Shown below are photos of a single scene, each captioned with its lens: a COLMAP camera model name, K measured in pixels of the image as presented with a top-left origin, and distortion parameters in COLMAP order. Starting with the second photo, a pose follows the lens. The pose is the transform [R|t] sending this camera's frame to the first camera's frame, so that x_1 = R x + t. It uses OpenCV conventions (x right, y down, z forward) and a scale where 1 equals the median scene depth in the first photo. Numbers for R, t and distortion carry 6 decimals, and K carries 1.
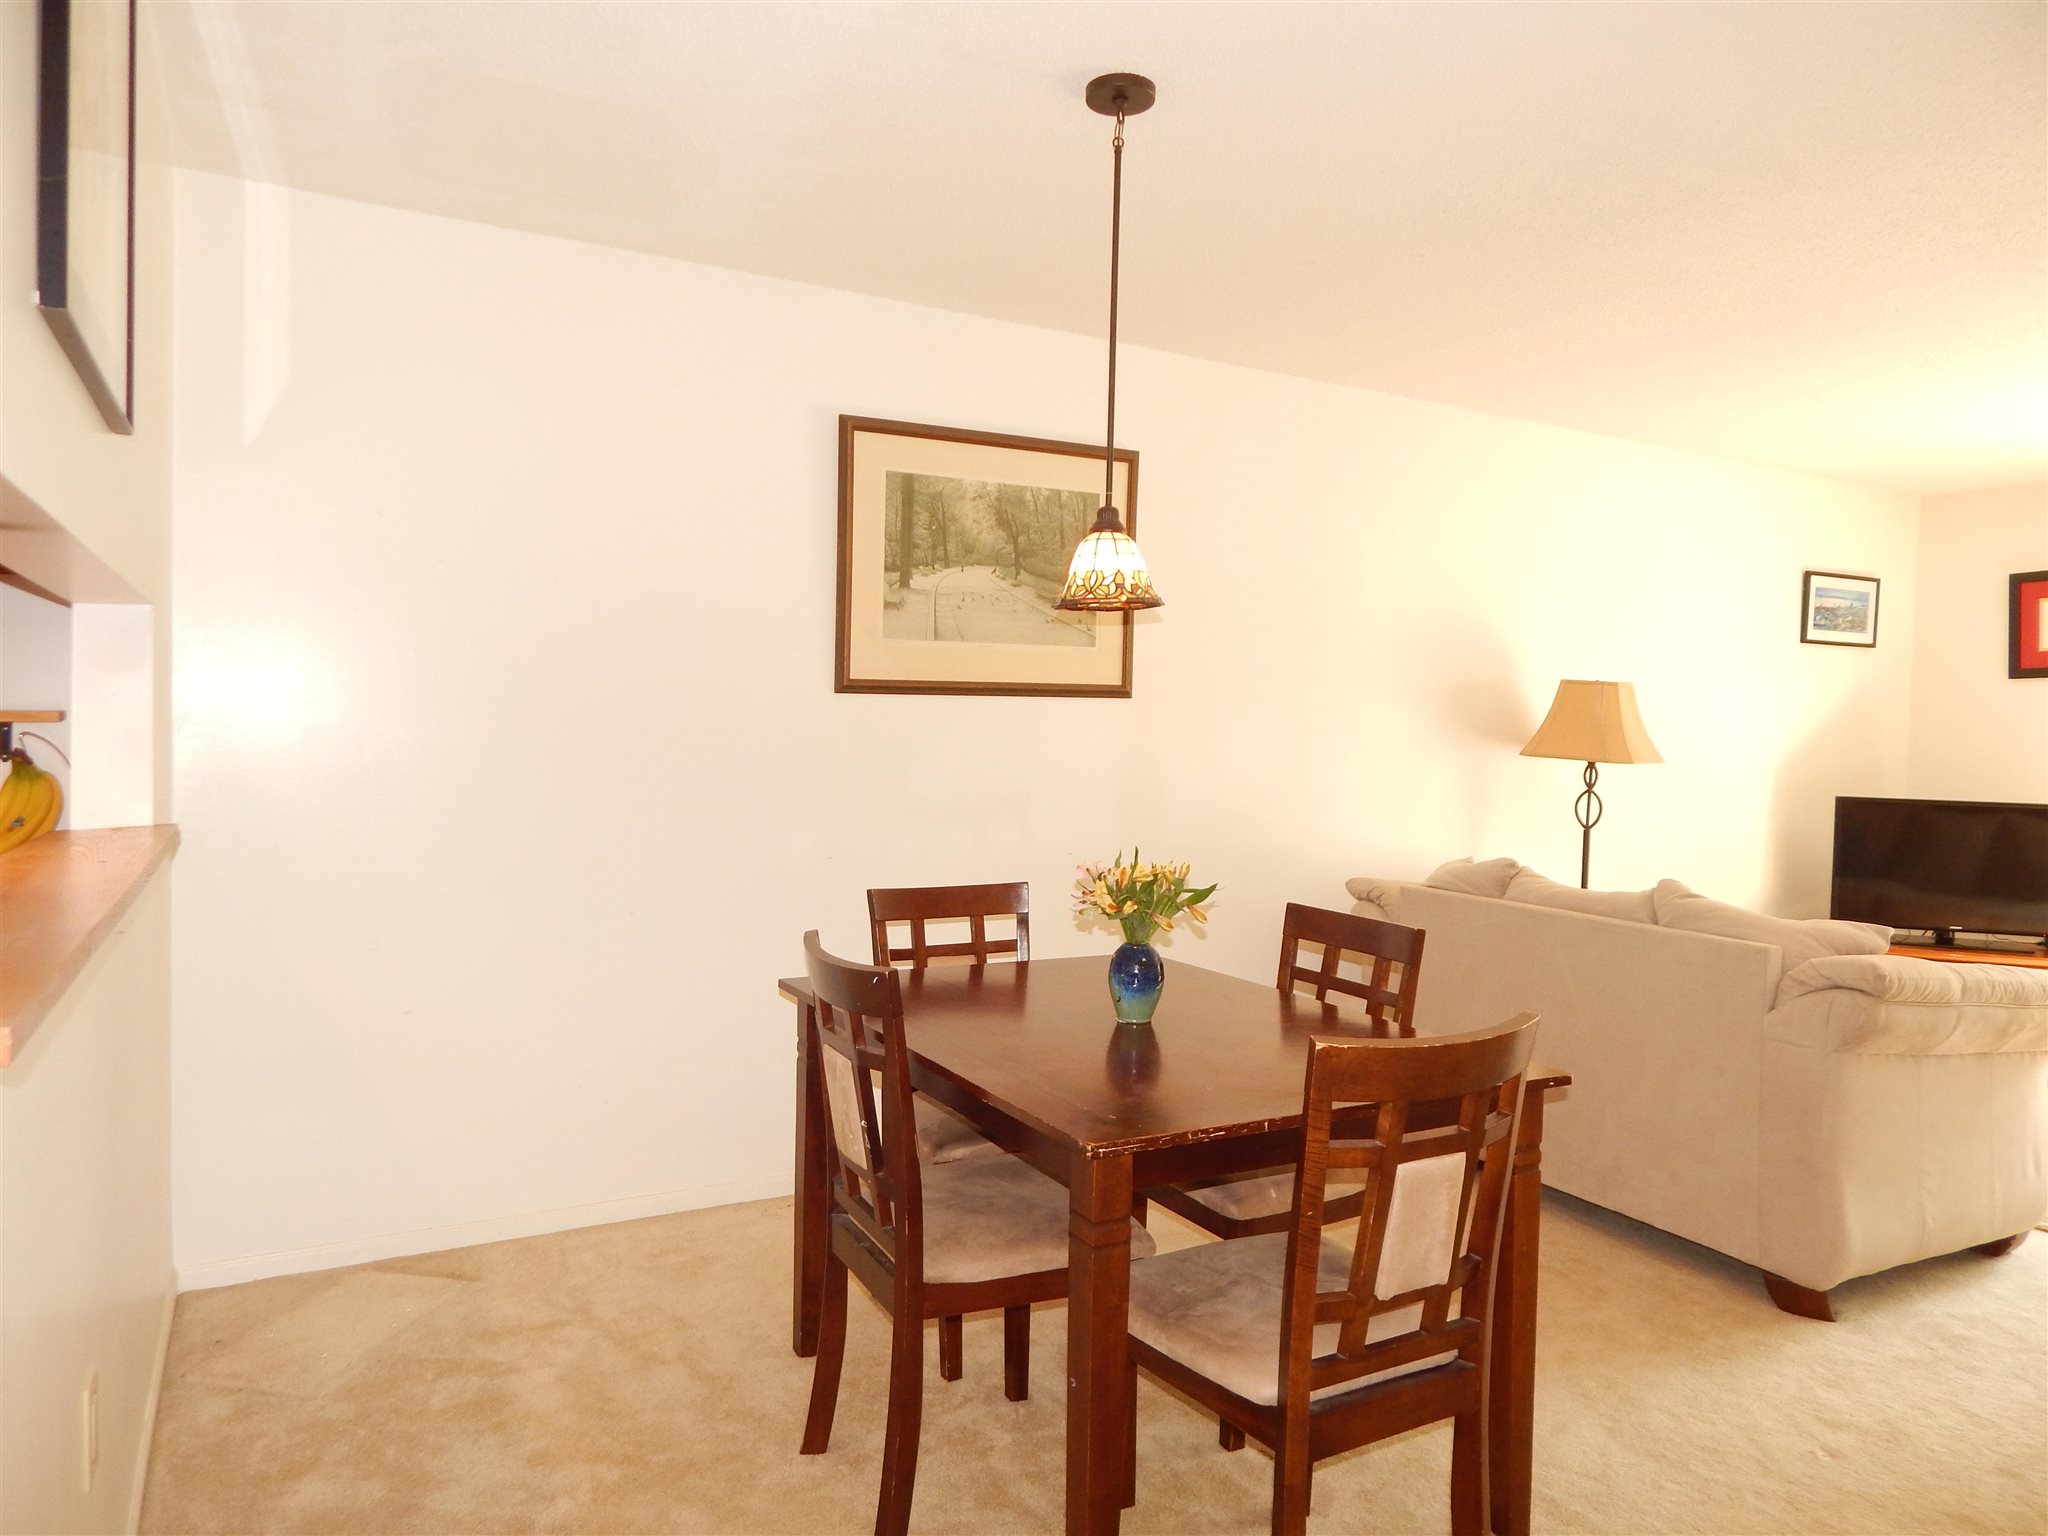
lens RADIAL K [[1341.2, 0, 1011.4], [0, 1341.2, 762.9], [0, 0, 1]] dist [0.002419, -0.009692]
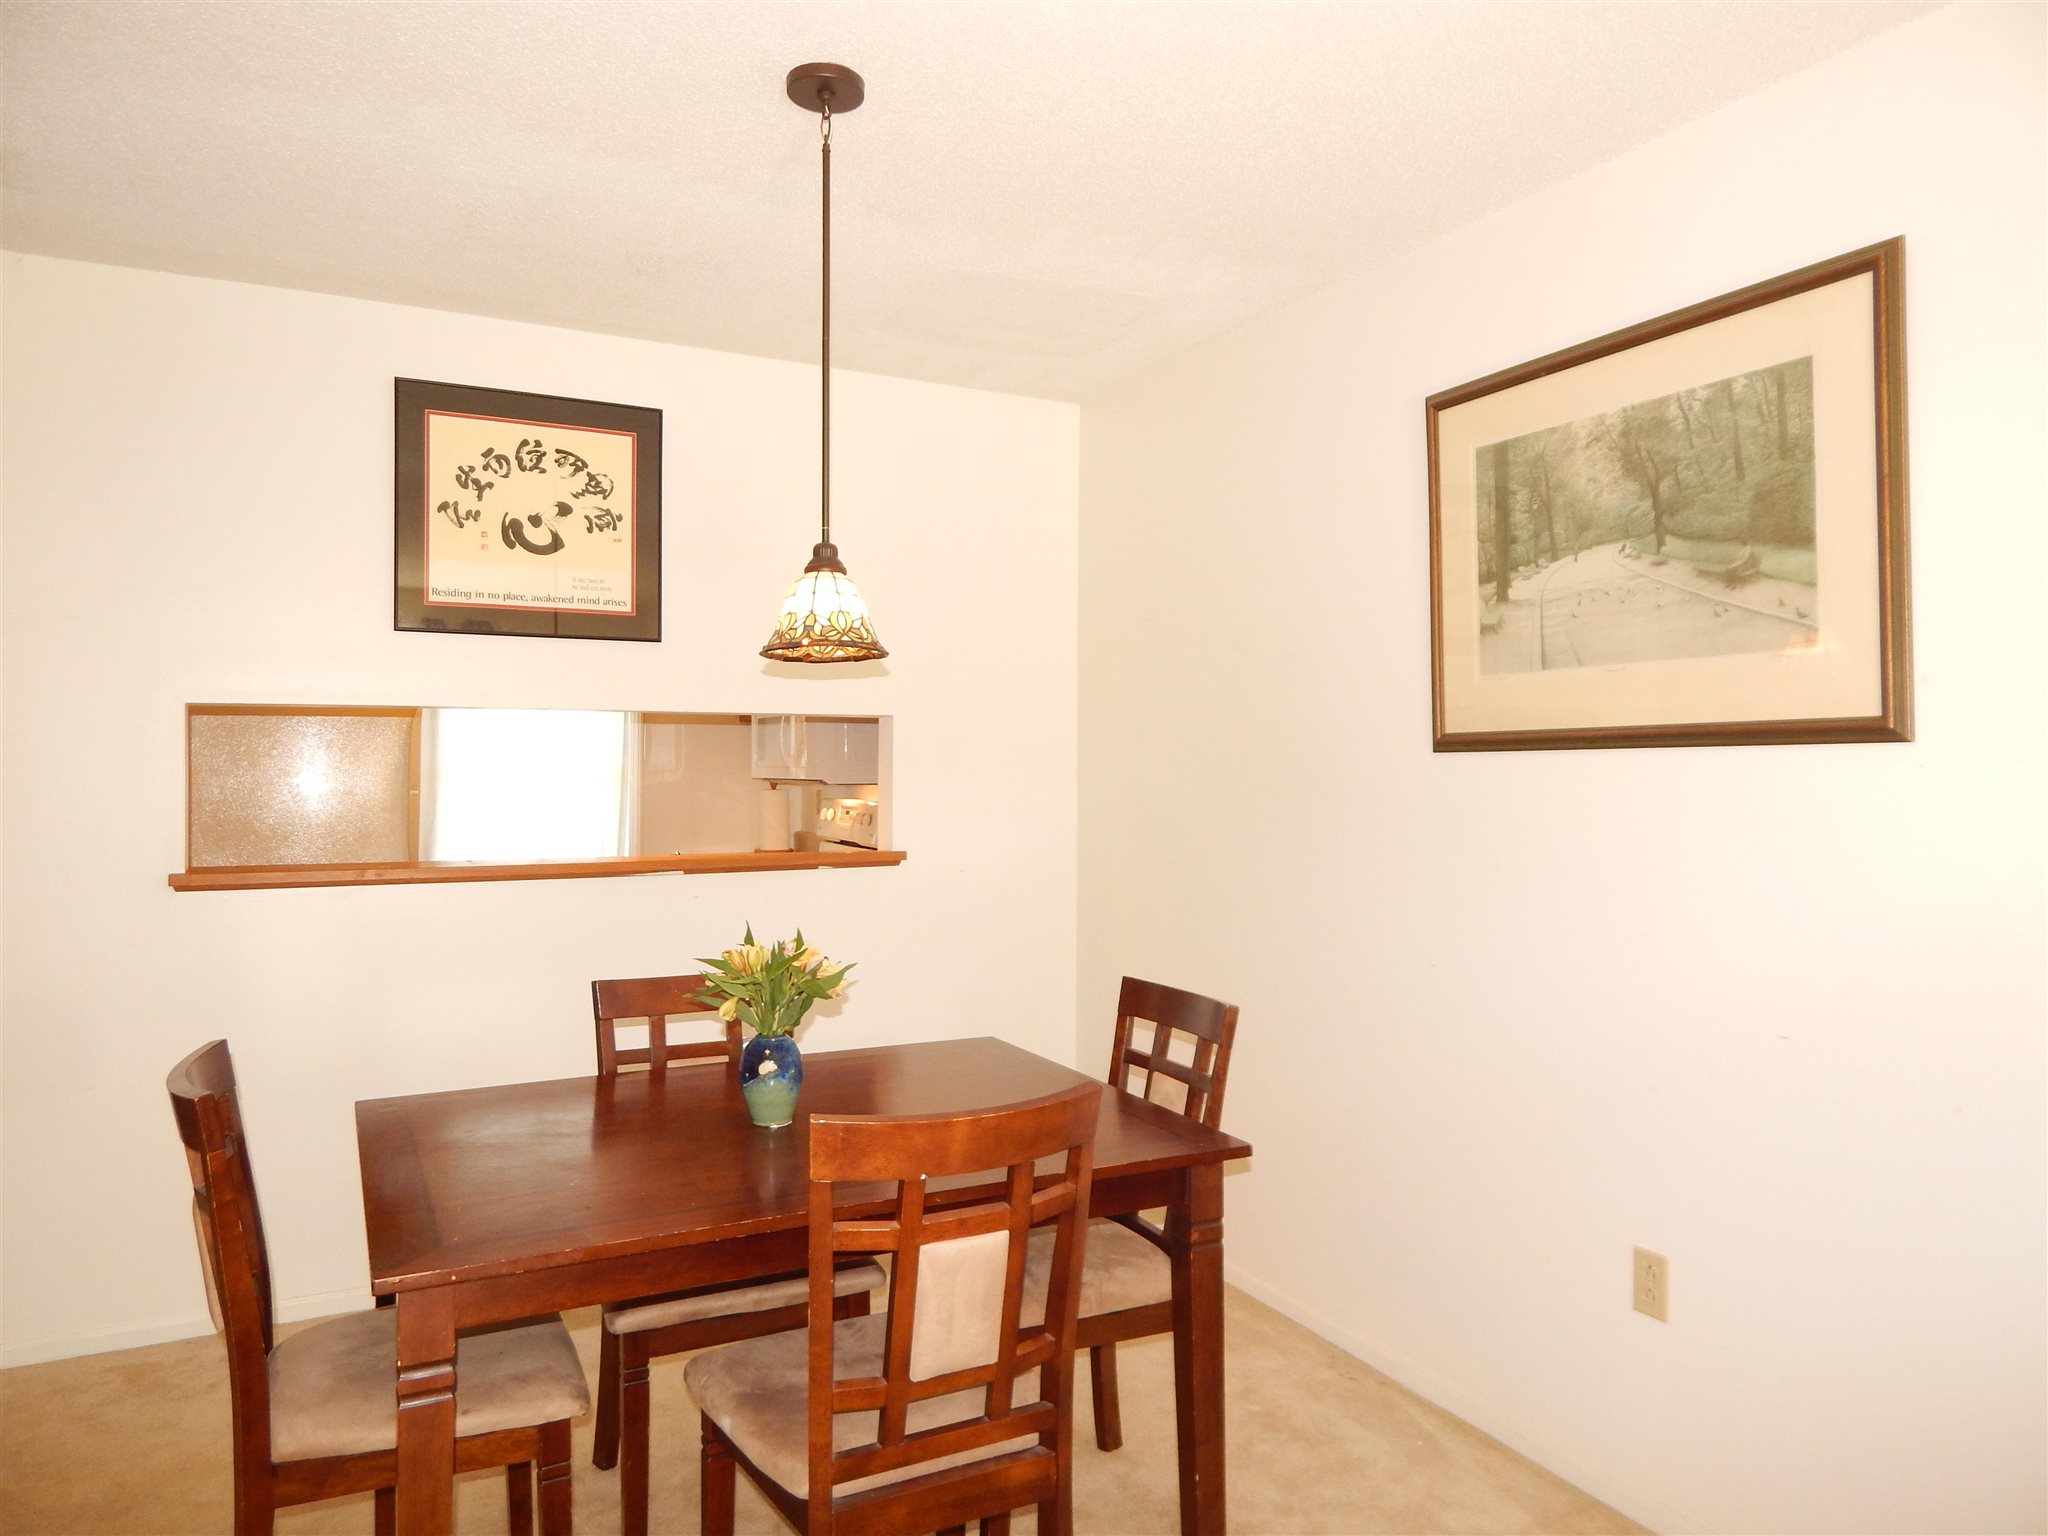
lens RADIAL K [[1362.6, 0, 1021.6], [0, 1362.6, 764.9], [0, 0, 1]] dist [0.003432, -0.000308]
pose [[-0.022802, -0.021383, -0.999511, 0.646428], [-0.038157, 0.999061, -0.020503, -0.019331], [0.999012, 0.037671, -0.023596, 0.762628]]
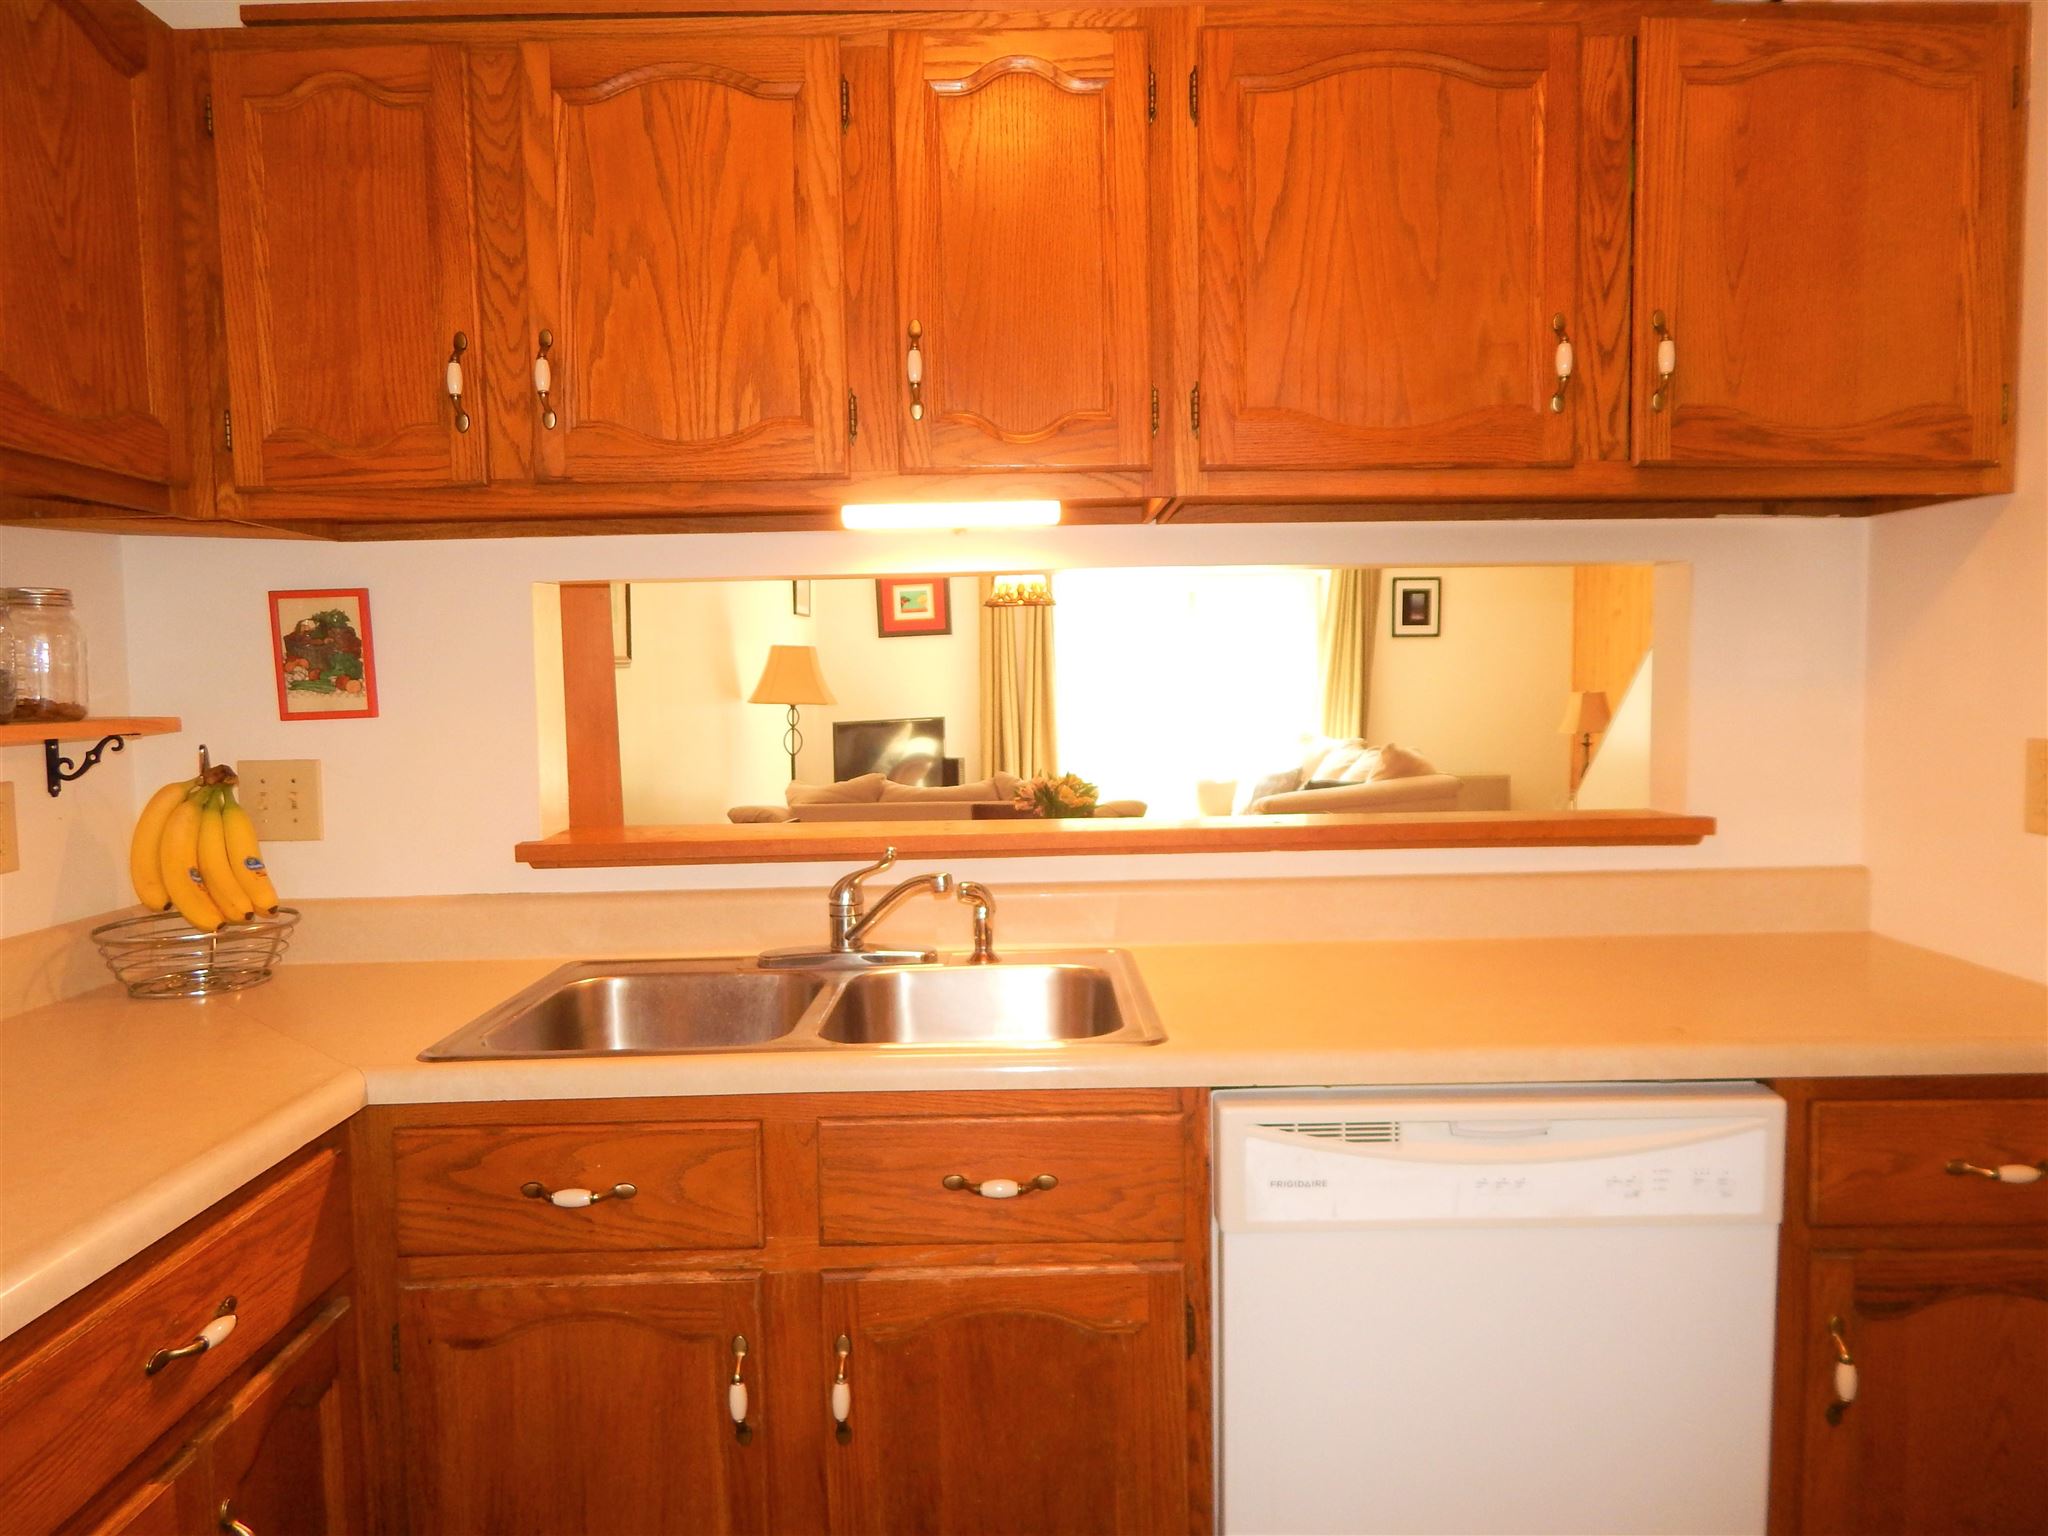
lens RADIAL K [[1378.5, 0, 1035.3], [0, 1378.5, 751.3], [0, 0, 1]] dist [0.005617, -0.004794]
pose [[0.468753, -0.081438, 0.879567, -0.842904], [0.062268, 0.996310, 0.059062, -0.027999], [-0.881132, 0.027084, 0.472095, 0.185694]]
